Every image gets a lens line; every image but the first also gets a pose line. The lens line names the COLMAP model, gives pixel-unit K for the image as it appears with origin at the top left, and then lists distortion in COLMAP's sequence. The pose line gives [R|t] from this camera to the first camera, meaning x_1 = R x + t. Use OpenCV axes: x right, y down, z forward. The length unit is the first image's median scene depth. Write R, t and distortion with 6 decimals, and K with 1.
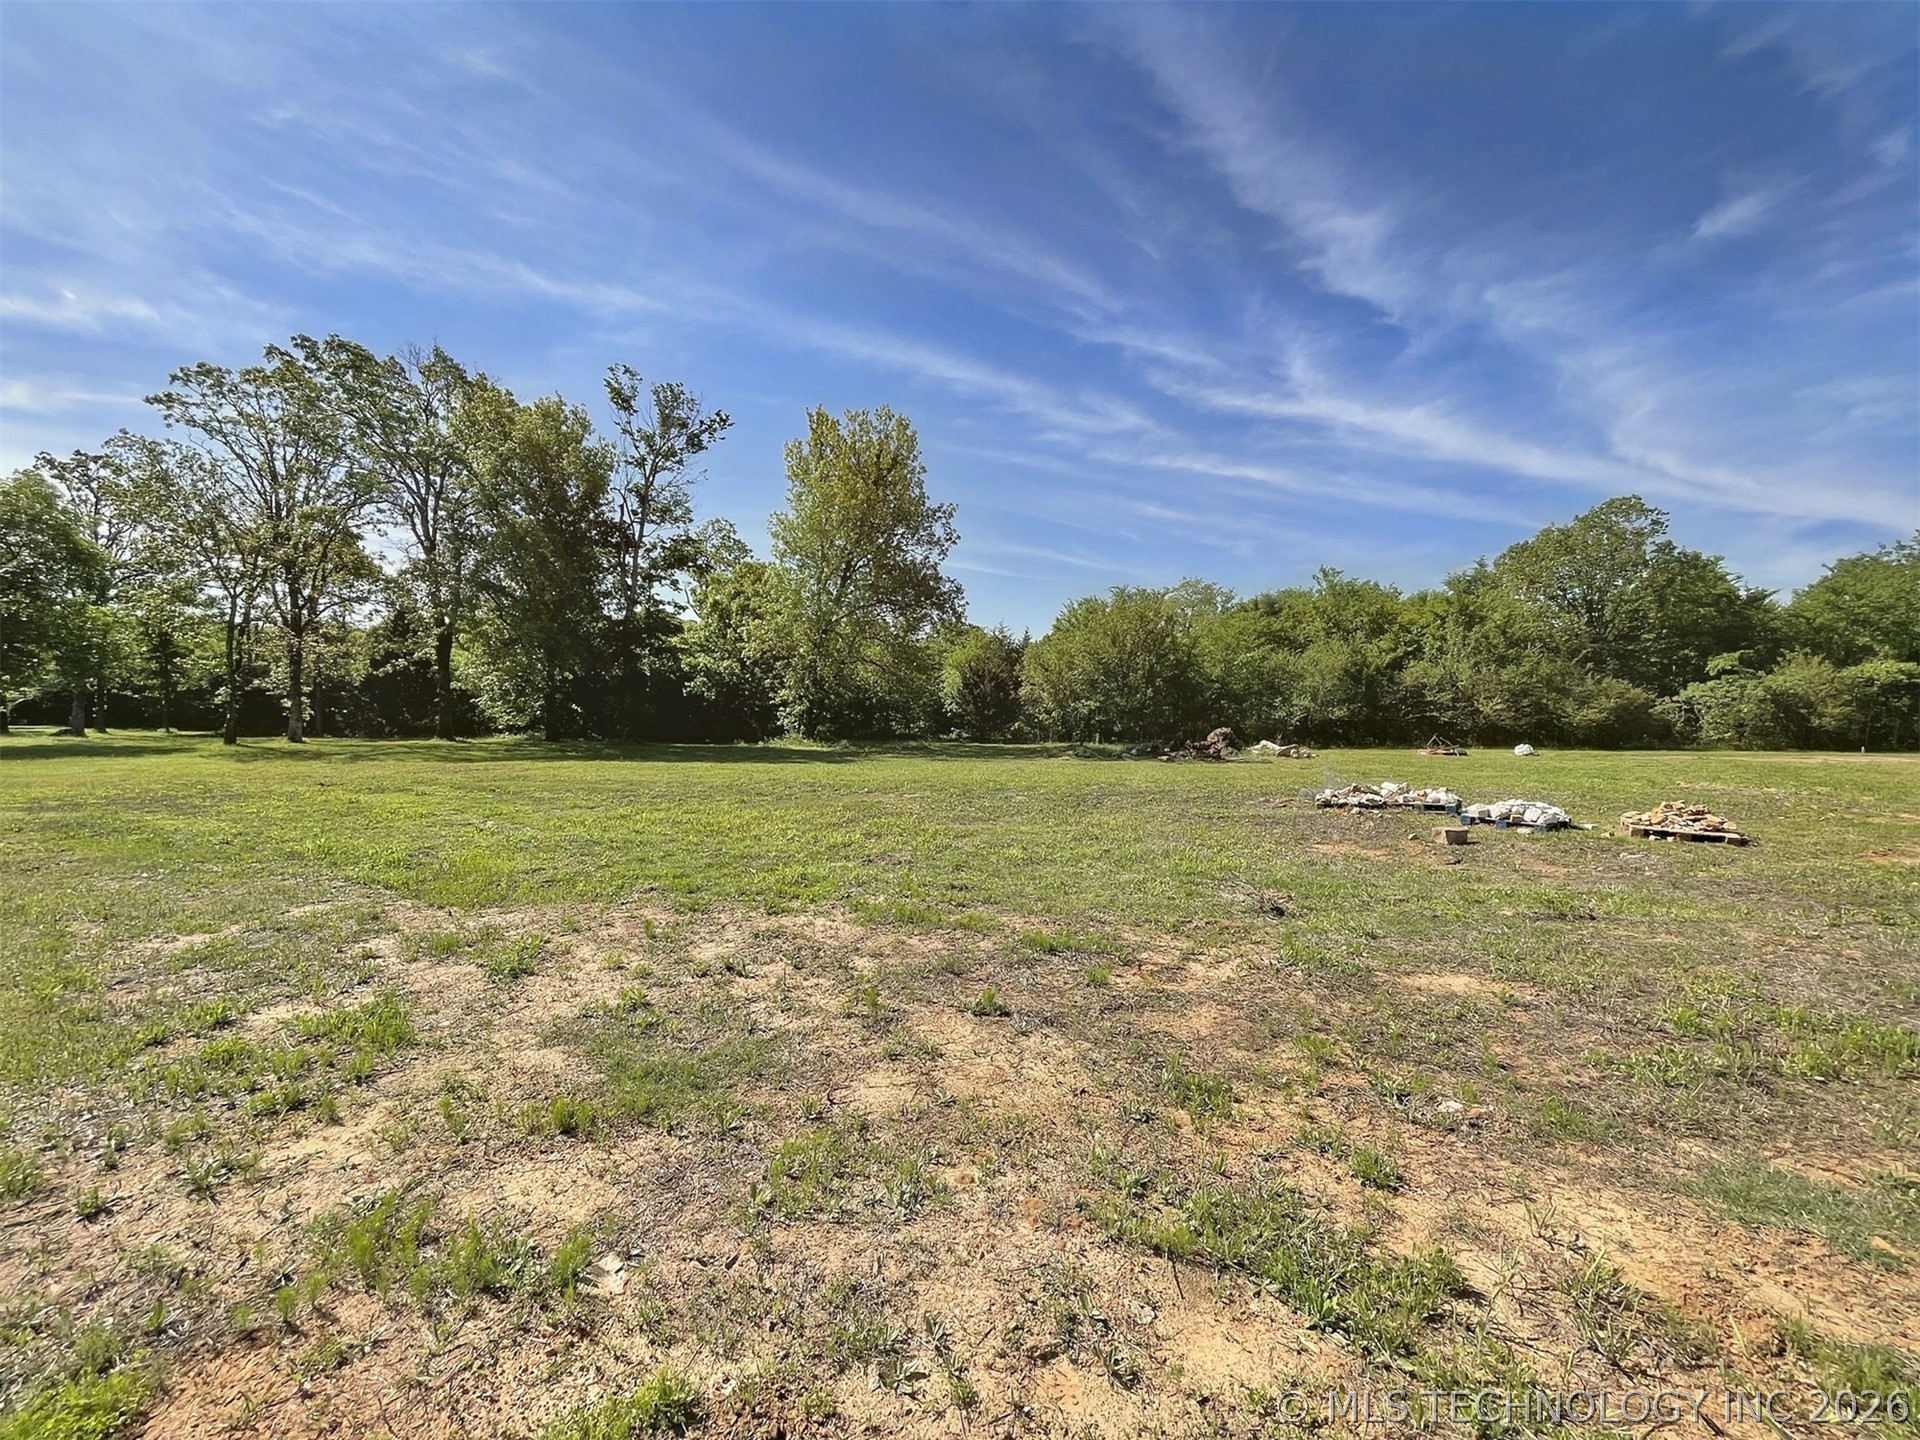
lens RADIAL K [[778.1, 0, 959.0], [0, 778.1, 715.2], [0, 0, 1]] dist [-0.000525, 0.000019]
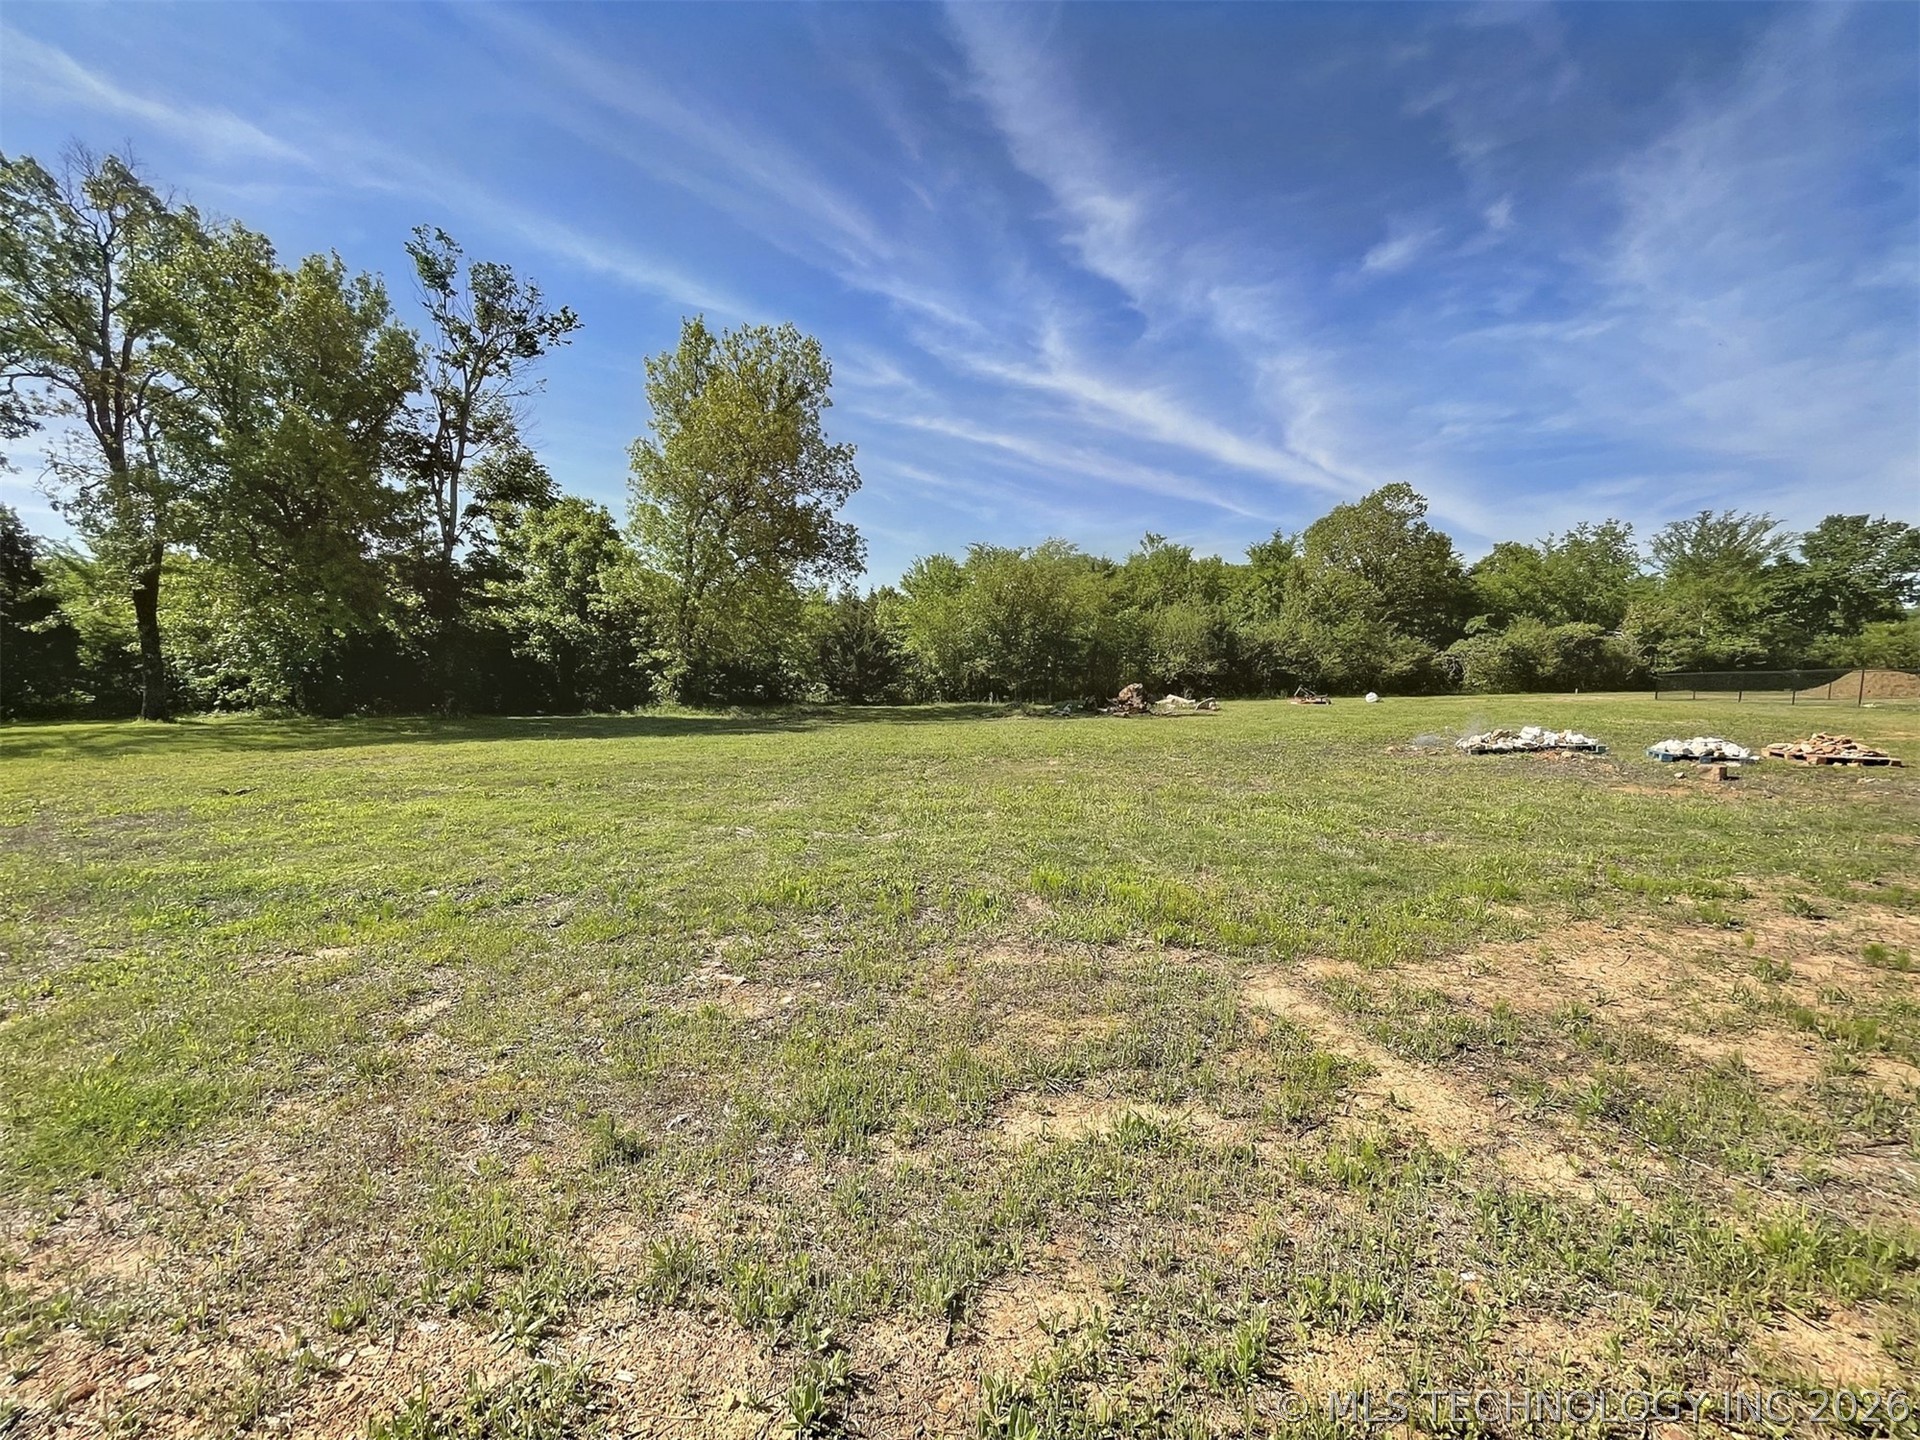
lens RADIAL K [[777.3, 0, 957.4], [0, 777.3, 719.0], [0, 0, 1]] dist [0.000372, -0.000268]
pose [[0.948191, -0.033944, 0.315882, -0.193072], [0.016375, 0.998176, 0.058111, -0.000736], [-0.317279, -0.049928, 0.947017, 0.078756]]
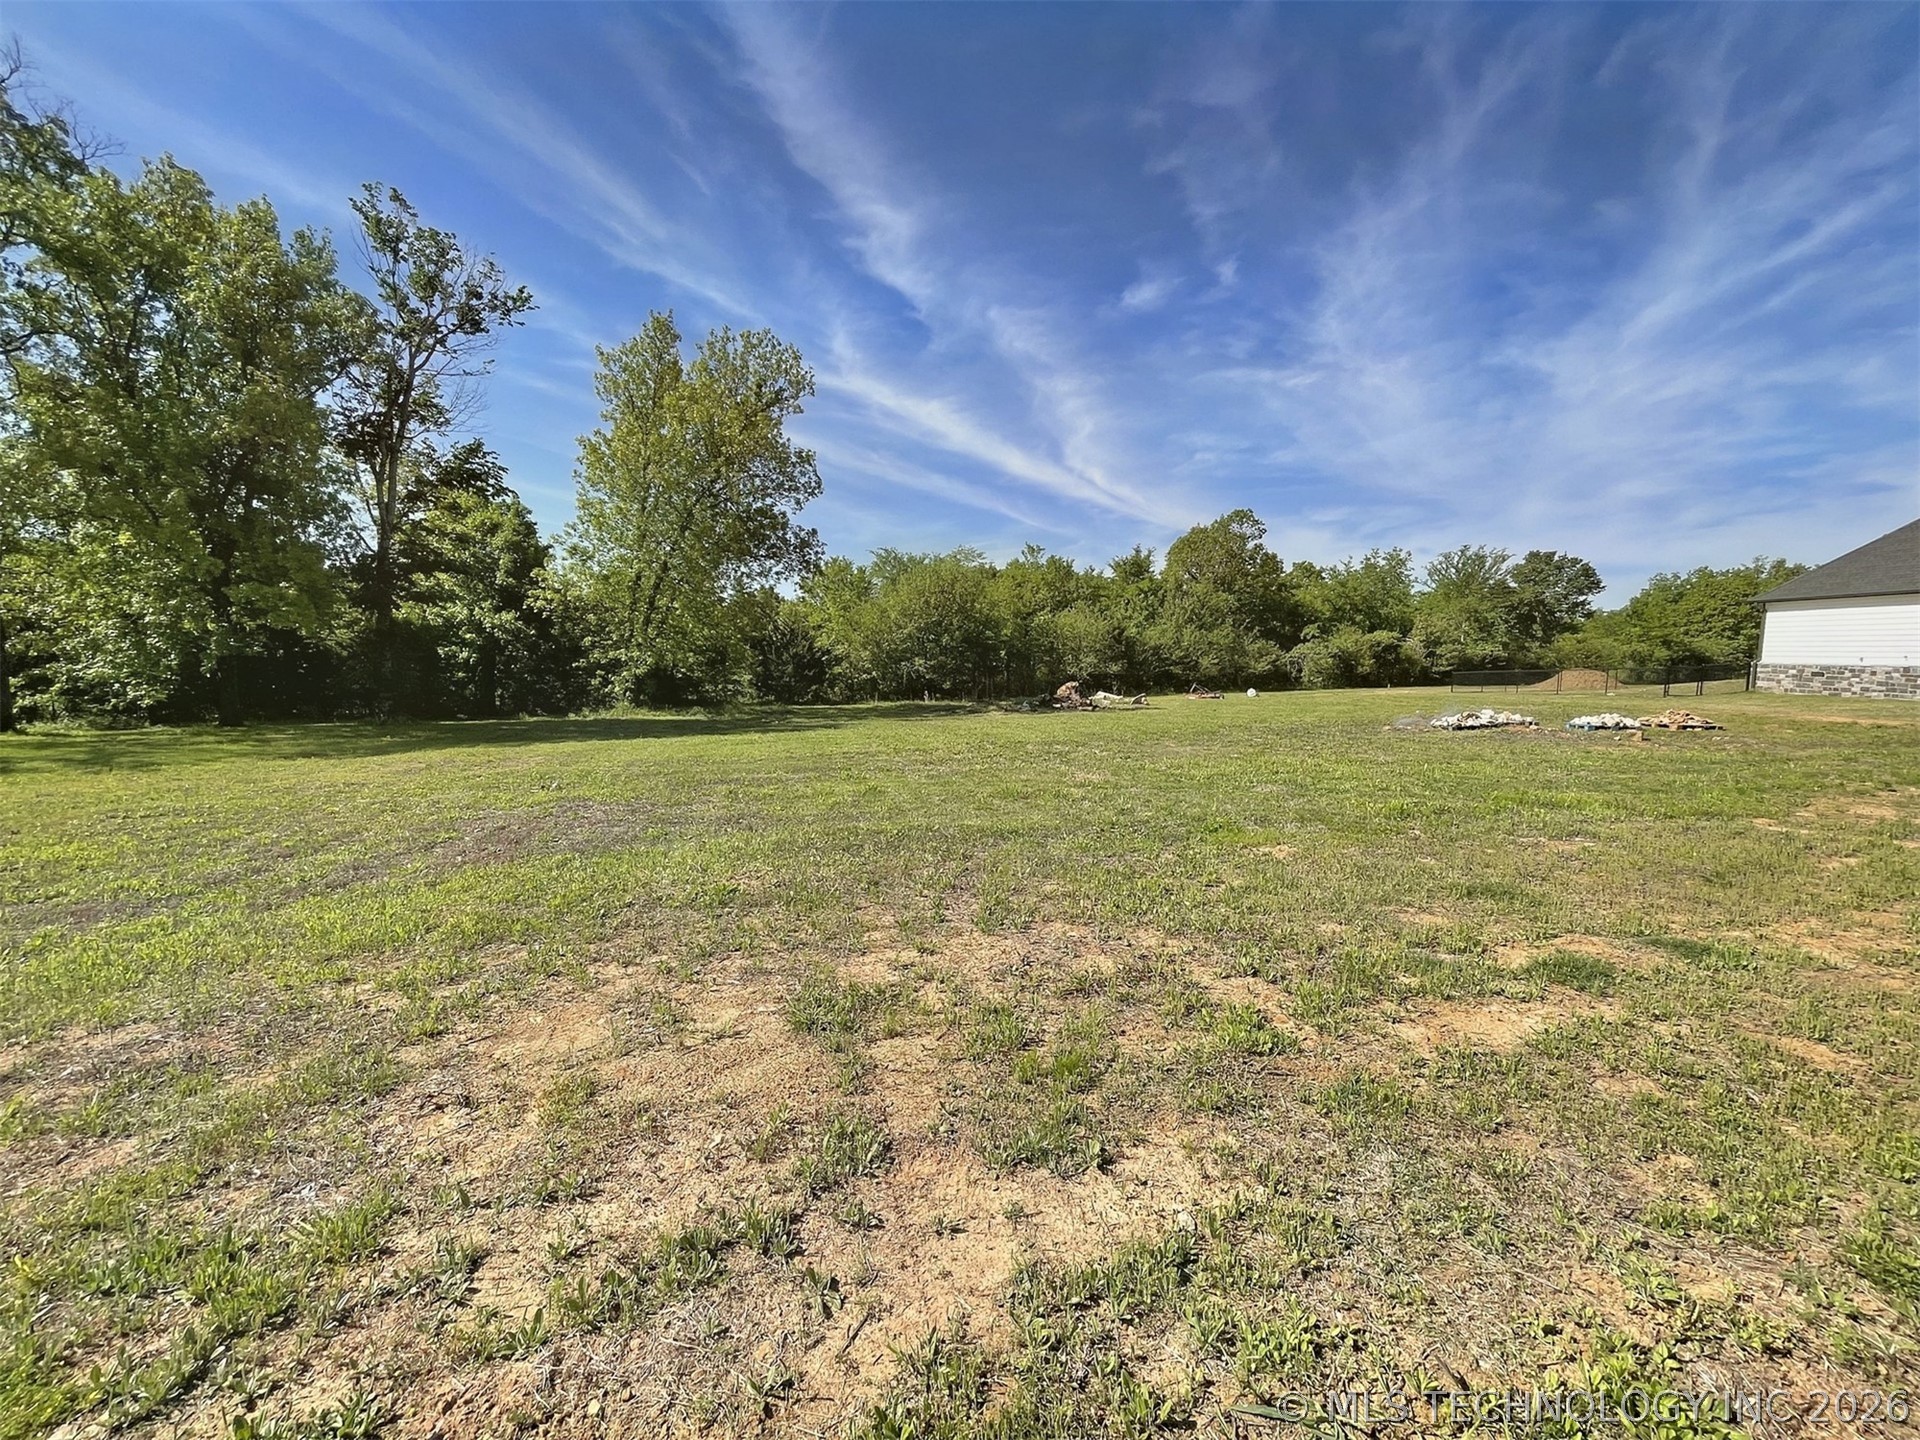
lens RADIAL K [[778.3, 0, 949.9], [0, 778.3, 726.4], [0, 0, 1]] dist [0.002137, -0.001589]
pose [[0.841787, -0.053909, 0.537112, -0.394396], [0.019223, 0.997363, 0.069977, -0.002135], [-0.539468, -0.048580, 0.840603, 0.105515]]
